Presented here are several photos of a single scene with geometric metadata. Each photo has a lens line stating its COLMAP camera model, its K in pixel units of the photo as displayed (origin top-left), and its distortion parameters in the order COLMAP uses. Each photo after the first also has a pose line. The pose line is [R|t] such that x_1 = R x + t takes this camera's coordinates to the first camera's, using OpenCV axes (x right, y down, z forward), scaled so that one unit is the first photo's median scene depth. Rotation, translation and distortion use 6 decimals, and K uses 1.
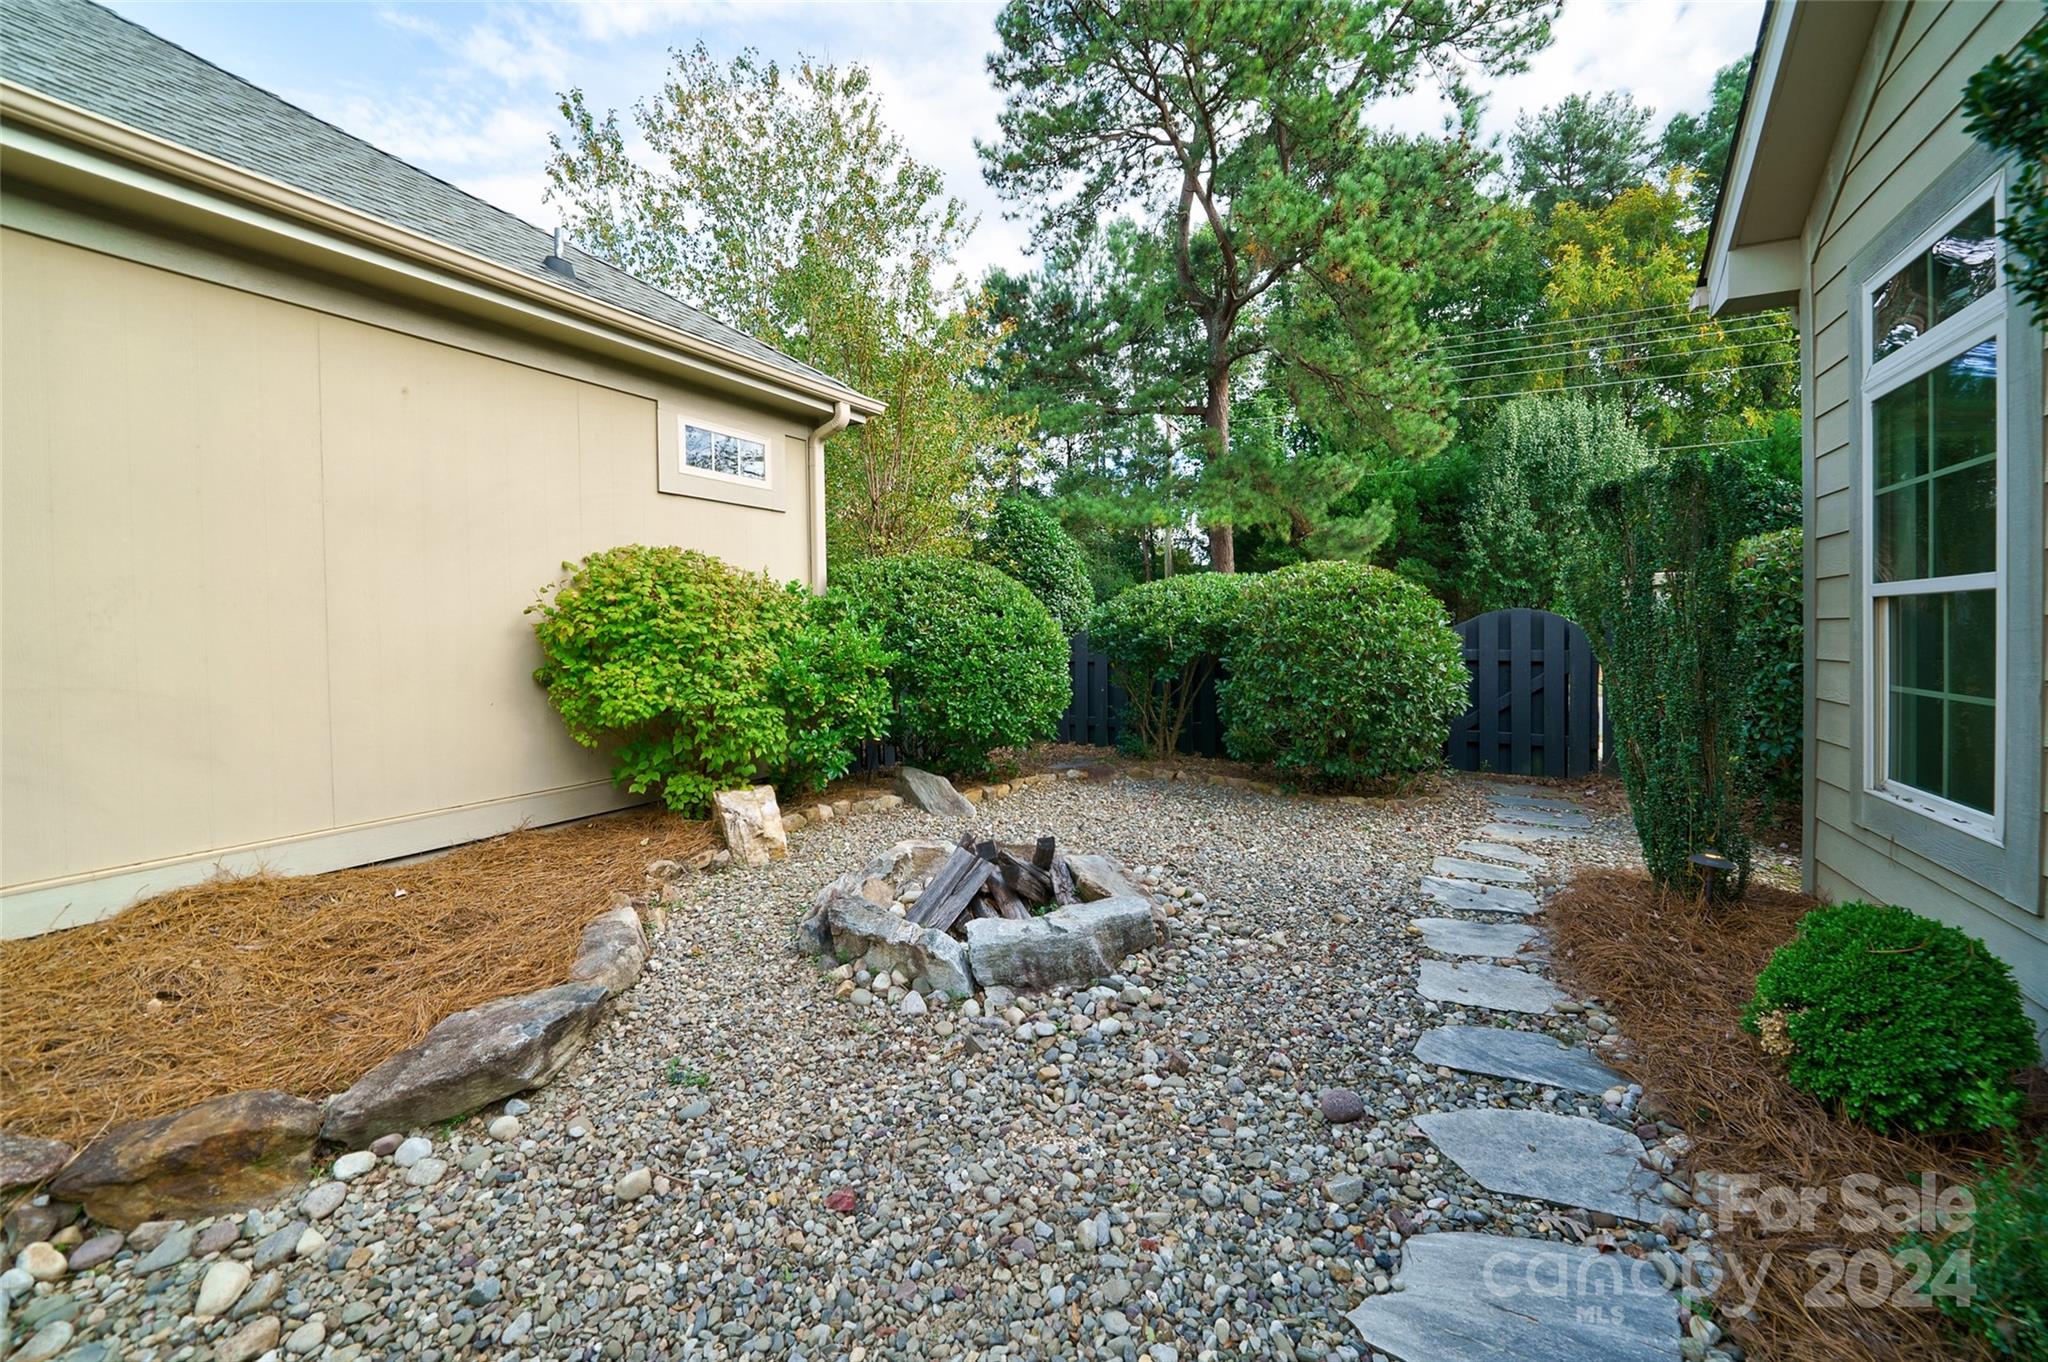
lens RADIAL K [[766.9, 0, 1019.8], [0, 766.9, 638.4], [0, 0, 1]] dist [-0.007140, 0.000038]
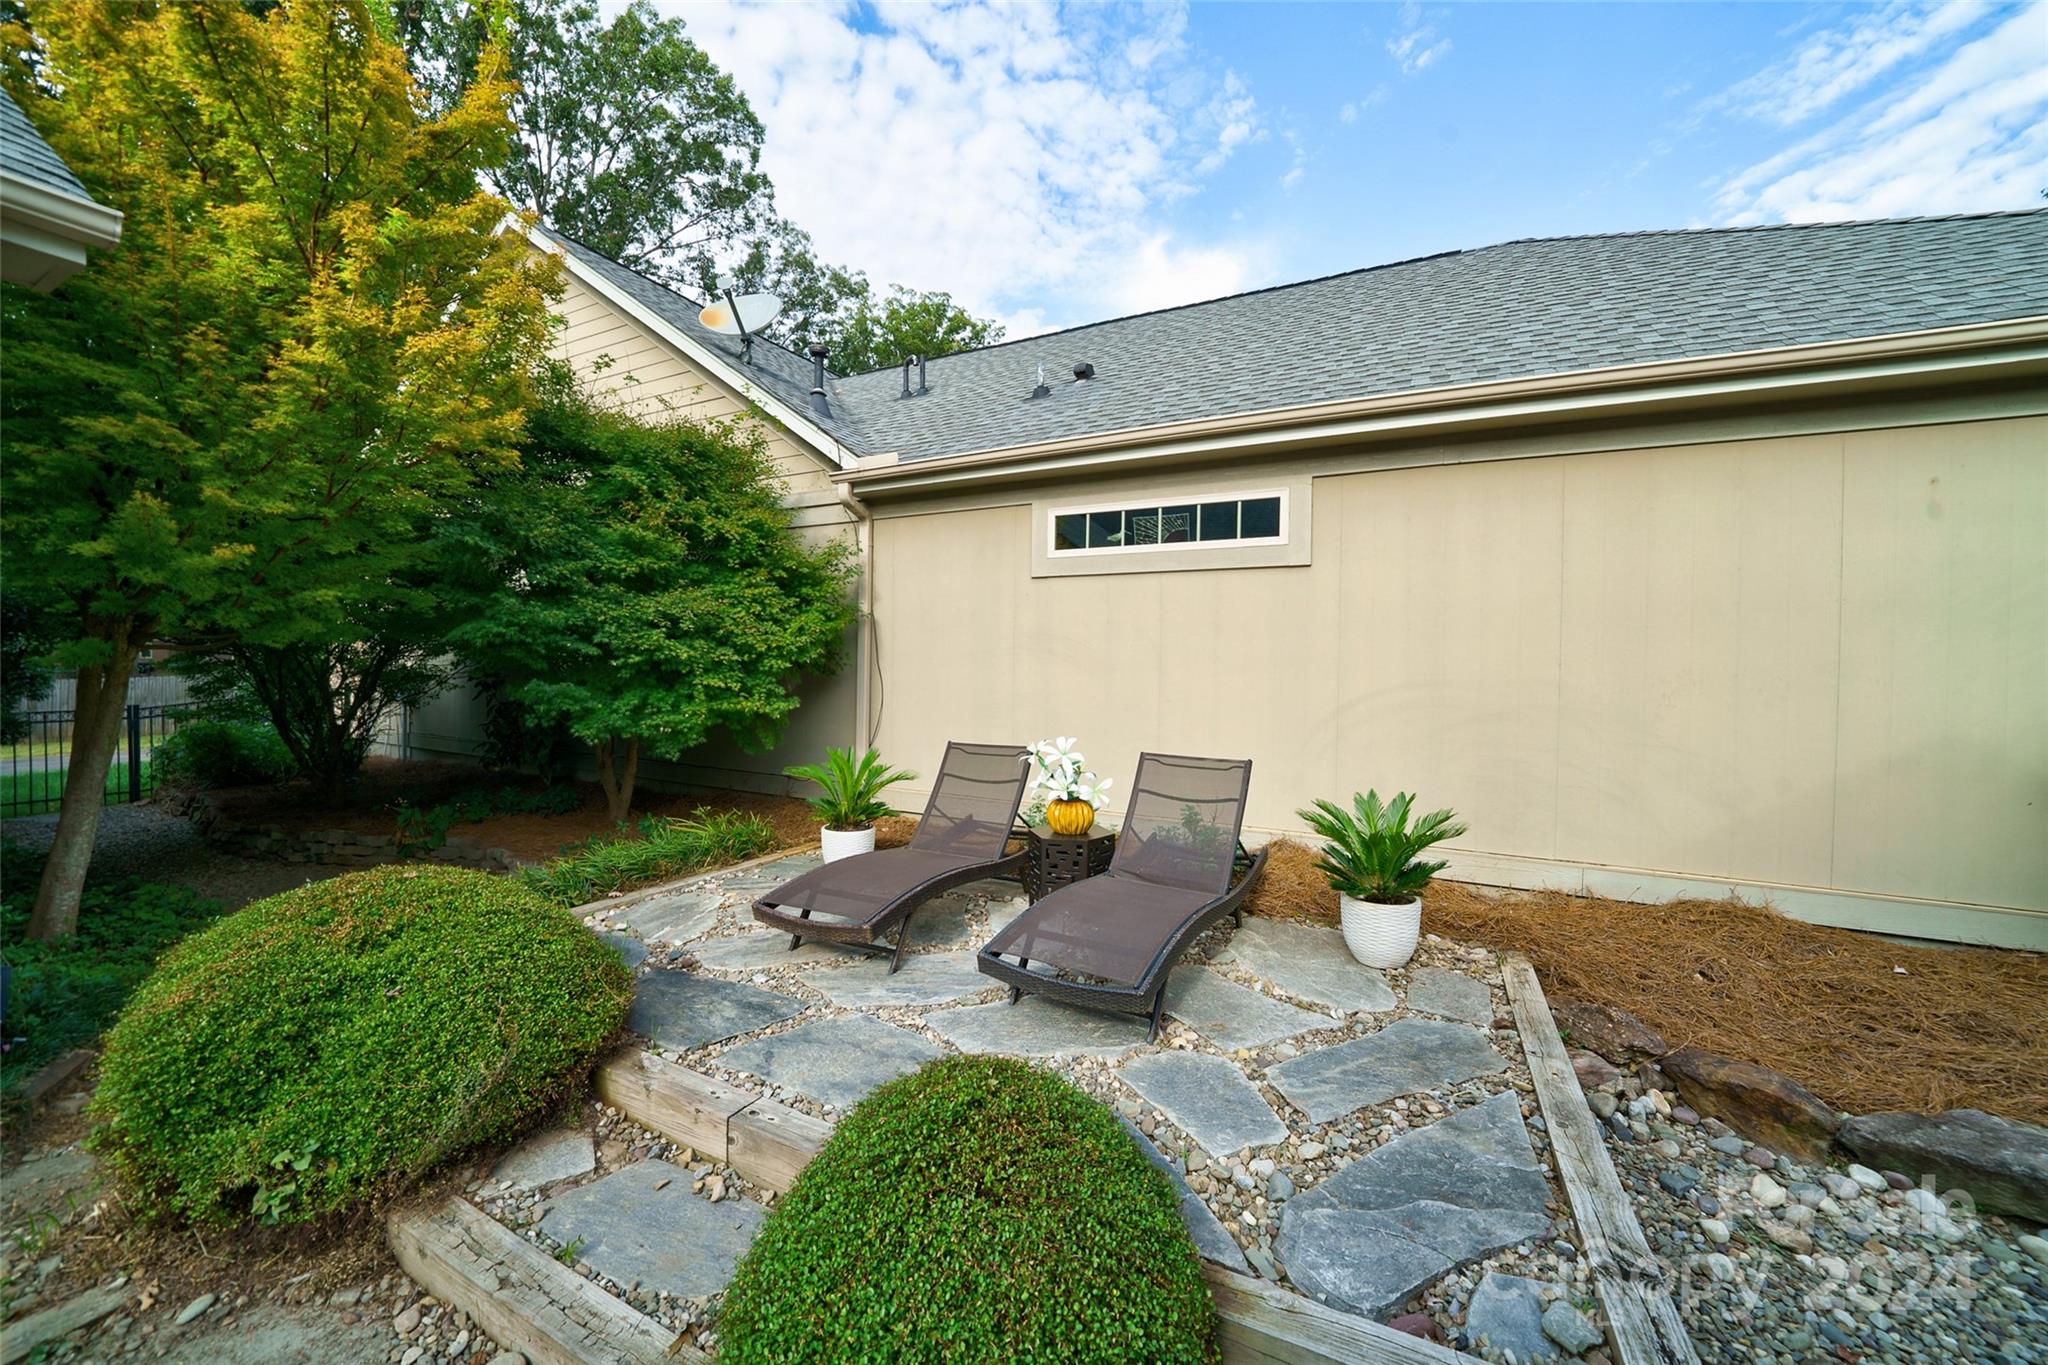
lens RADIAL K [[757.5, 0, 1024.0], [0, 757.5, 682.5], [0, 0, 1]] dist [-0.029411, 0.006115]
pose [[0.042805, 0.041395, -0.998226, 0.103539], [-0.023665, 0.998903, 0.040409, -0.059278], [0.998803, 0.021894, 0.043738, -0.203901]]
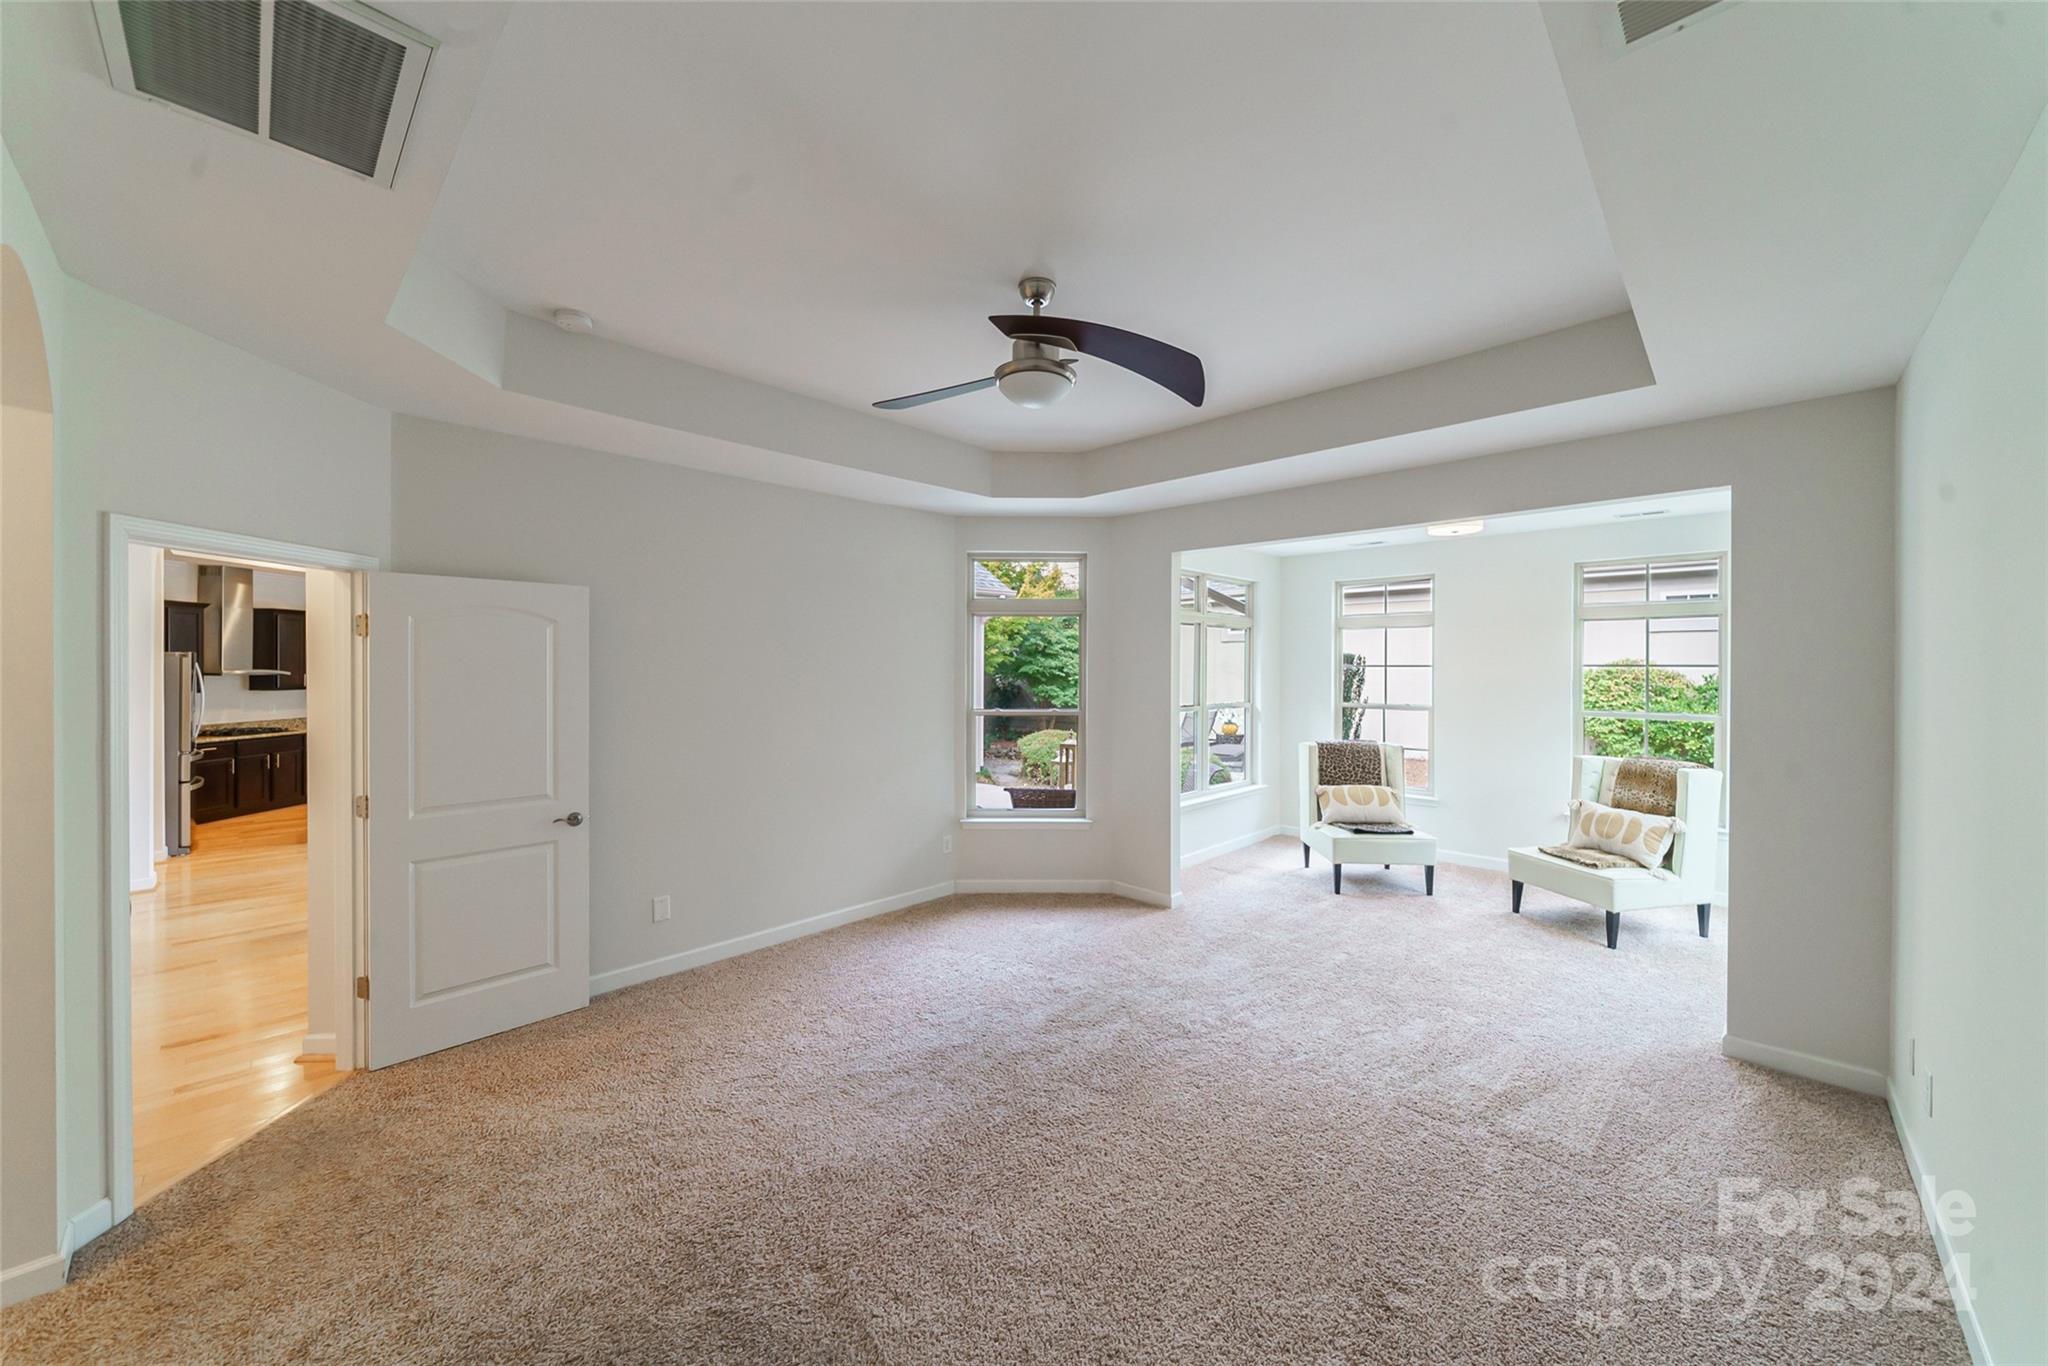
lens RADIAL K [[758.4, 0, 1020.2], [0, 758.4, 670.2], [0, 0, 1]] dist [-0.000814, 0.000022]
pose [[-0.258323, 0.025137, -0.965731, 2.252198], [-0.002344, 0.999642, 0.026647, -0.154870], [0.966056, 0.009147, -0.258172, -0.122814]]
